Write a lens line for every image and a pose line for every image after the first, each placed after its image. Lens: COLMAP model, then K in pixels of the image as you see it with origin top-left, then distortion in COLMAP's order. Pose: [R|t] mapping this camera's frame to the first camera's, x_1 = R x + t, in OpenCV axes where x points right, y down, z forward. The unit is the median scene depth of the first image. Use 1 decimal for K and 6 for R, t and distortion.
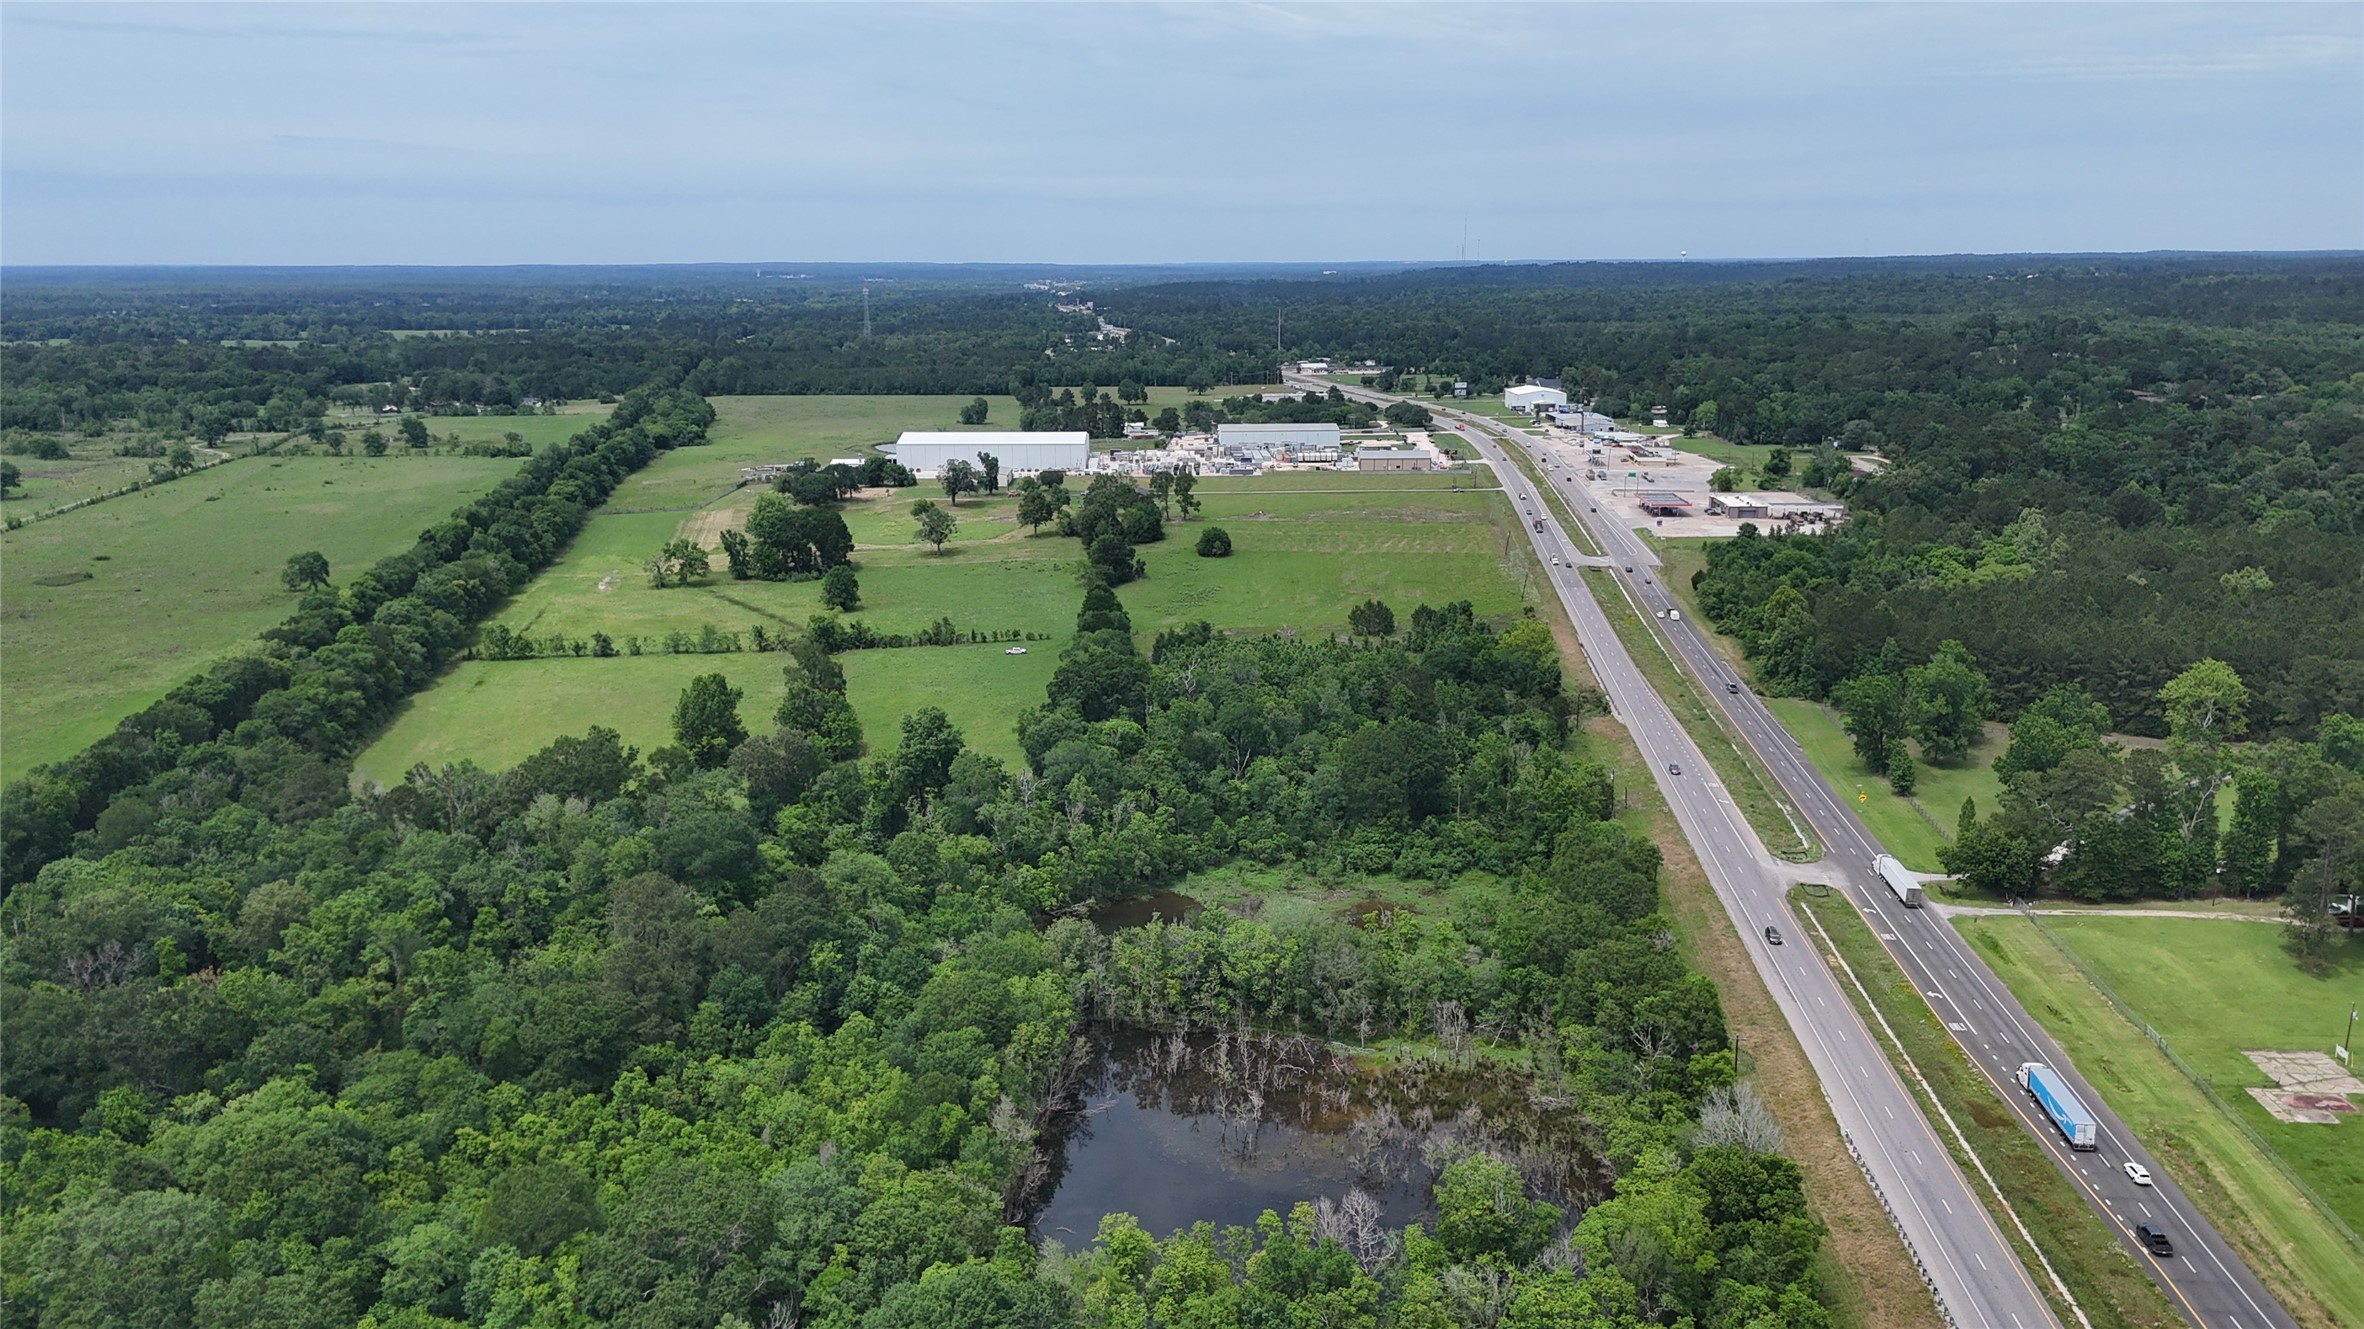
lens RADIAL K [[1726.3, 0, 1177.5], [0, 1726.3, 676.6], [0, 0, 1]] dist [0.078827, -0.078615]
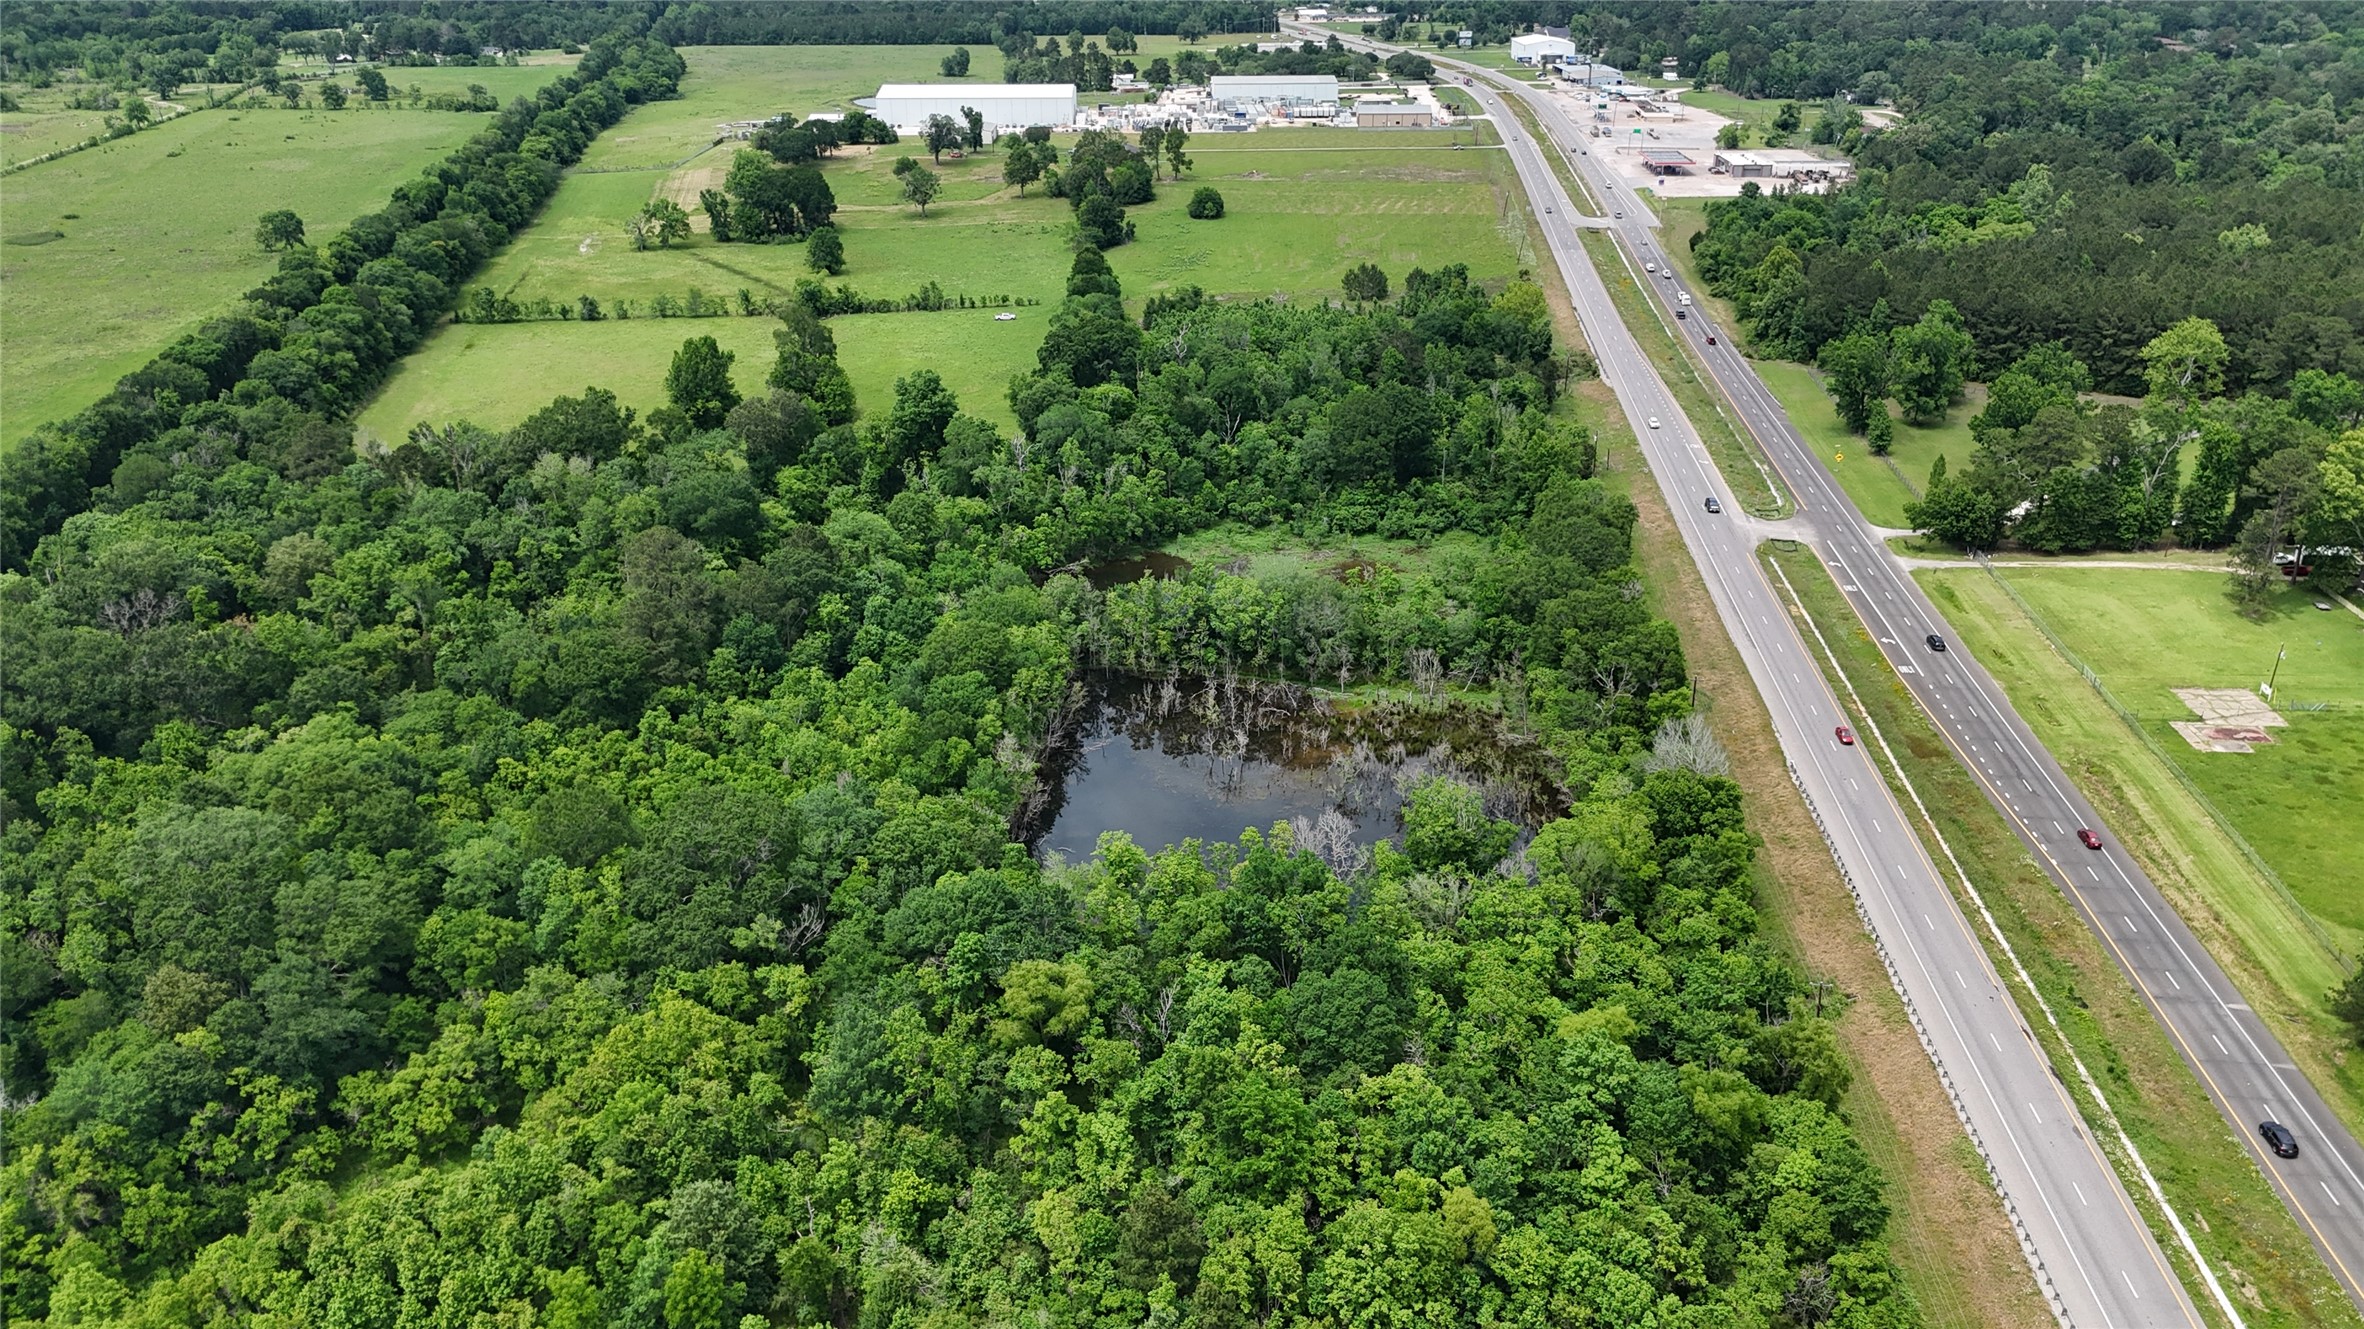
lens RADIAL K [[1726.3, 0, 1173.2], [0, 1726.3, 662.5], [0, 0, 1]] dist [0.078827, -0.078615]
pose [[0.999997, -0.000303, 0.002522, 0.000200], [-0.000150, 0.984036, 0.177971, 0.005445], [-0.002535, -0.177971, 0.984032, -0.023435]]
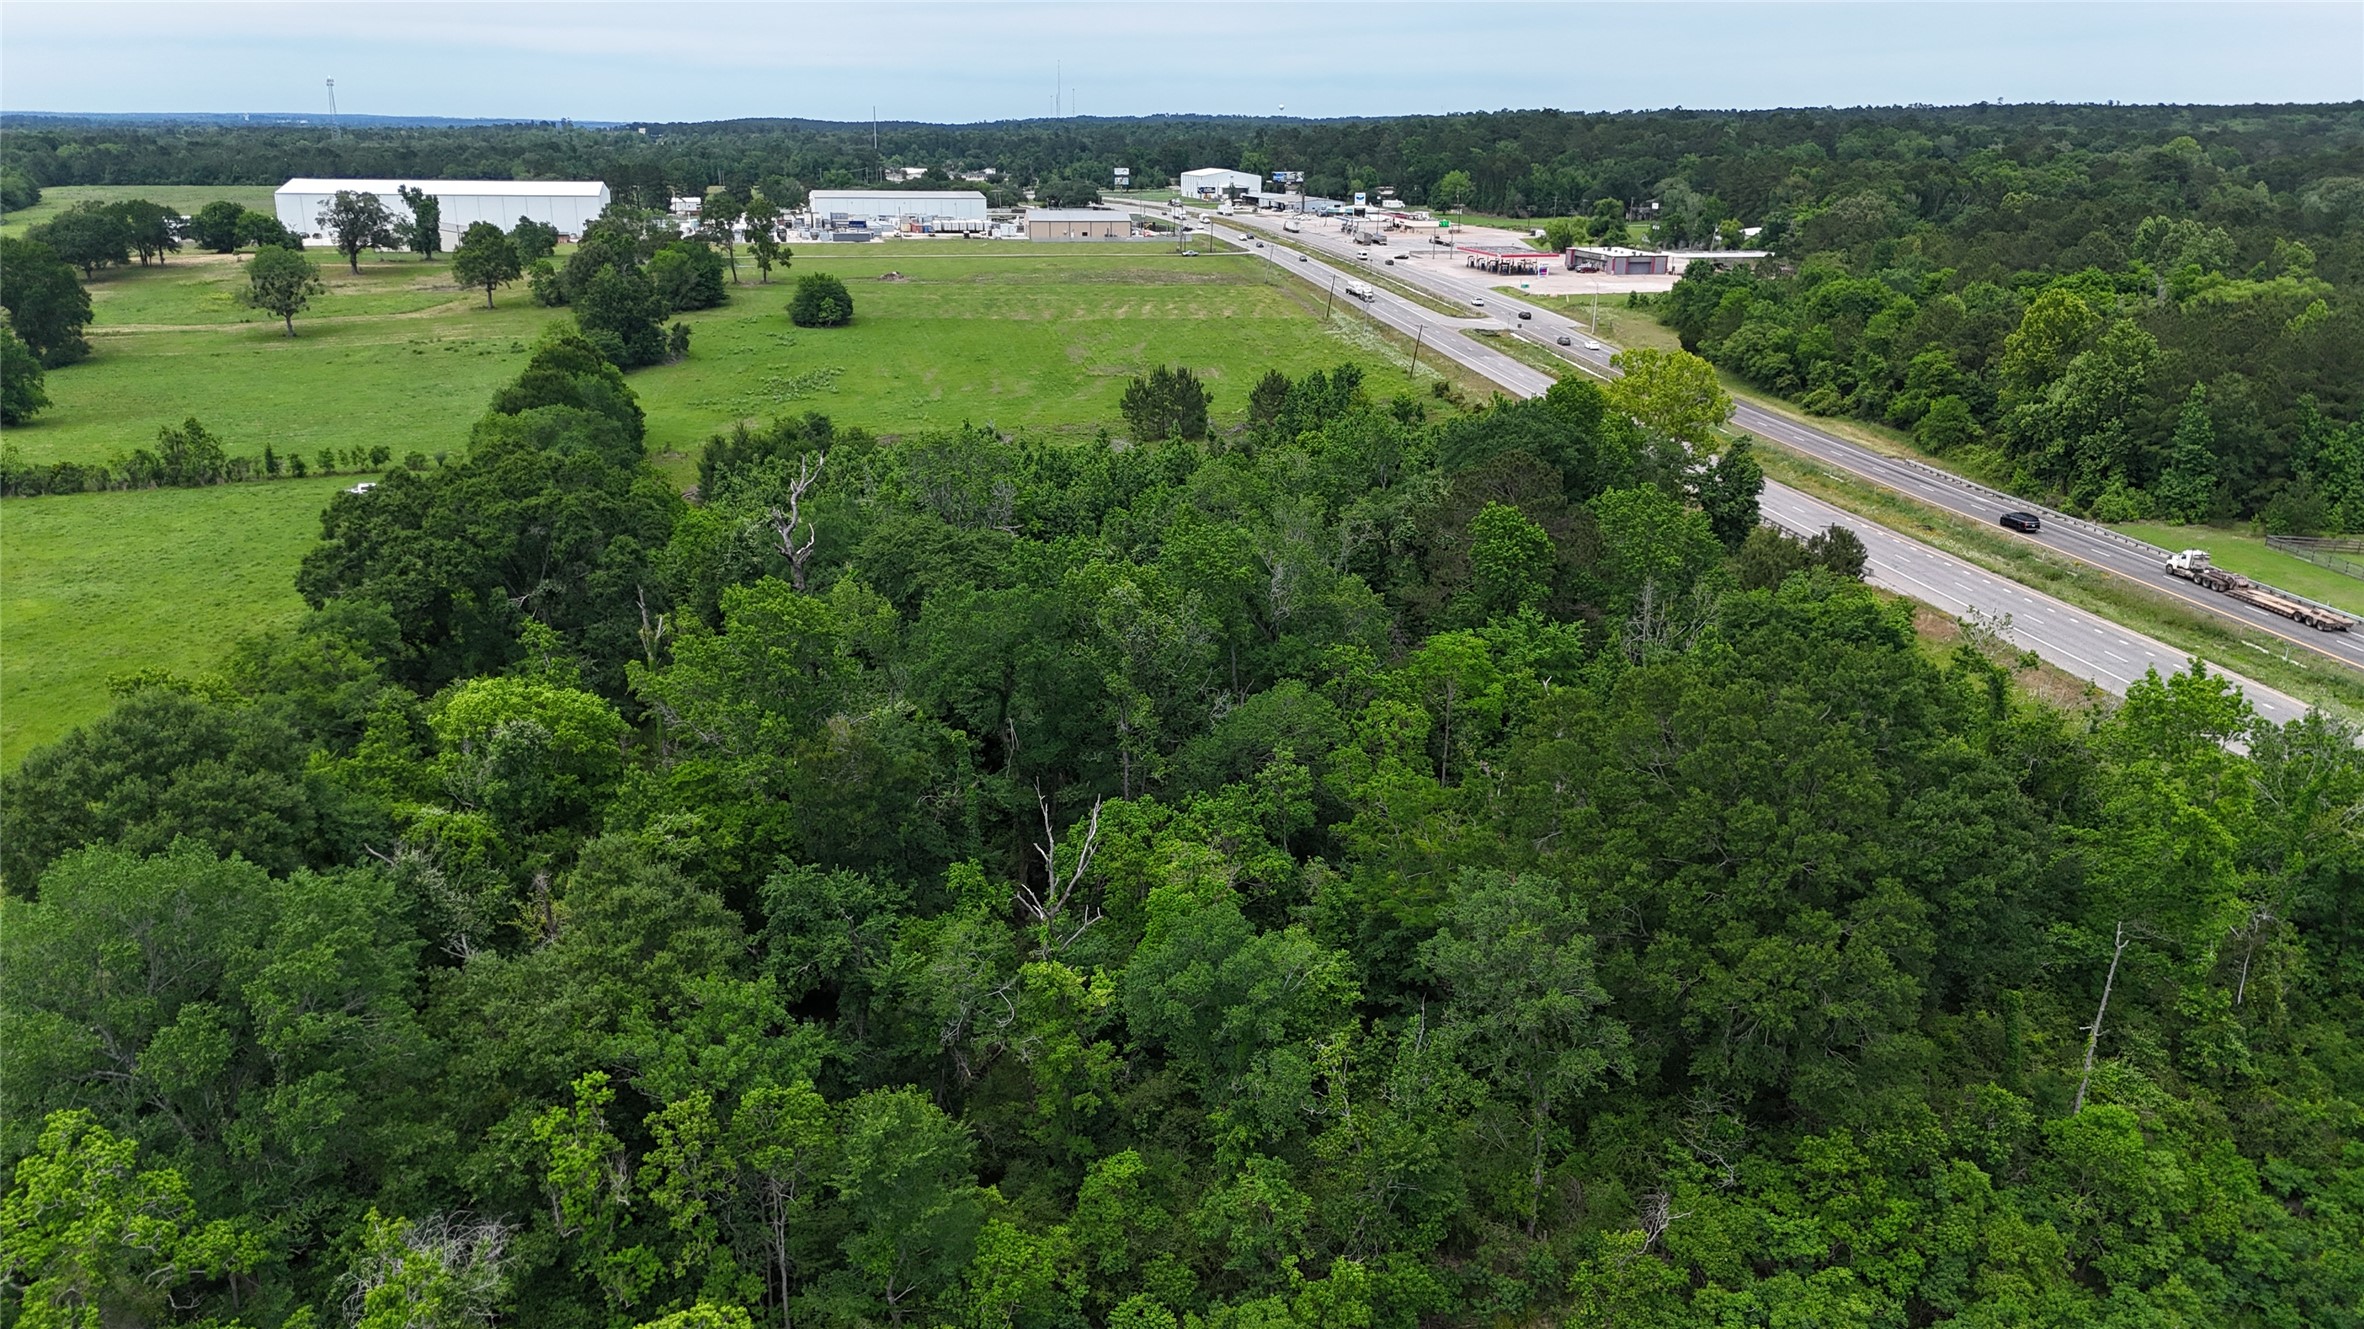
lens RADIAL K [[1726.3, 0, 1183.2], [0, 1726.3, 656.9], [0, 0, 1]] dist [0.078827, -0.078615]
pose [[0.972491, -0.052952, 0.226843, 0.003531], [0.039924, 0.997300, 0.061642, 0.011258], [-0.229495, -0.050890, 0.971979, 0.815556]]
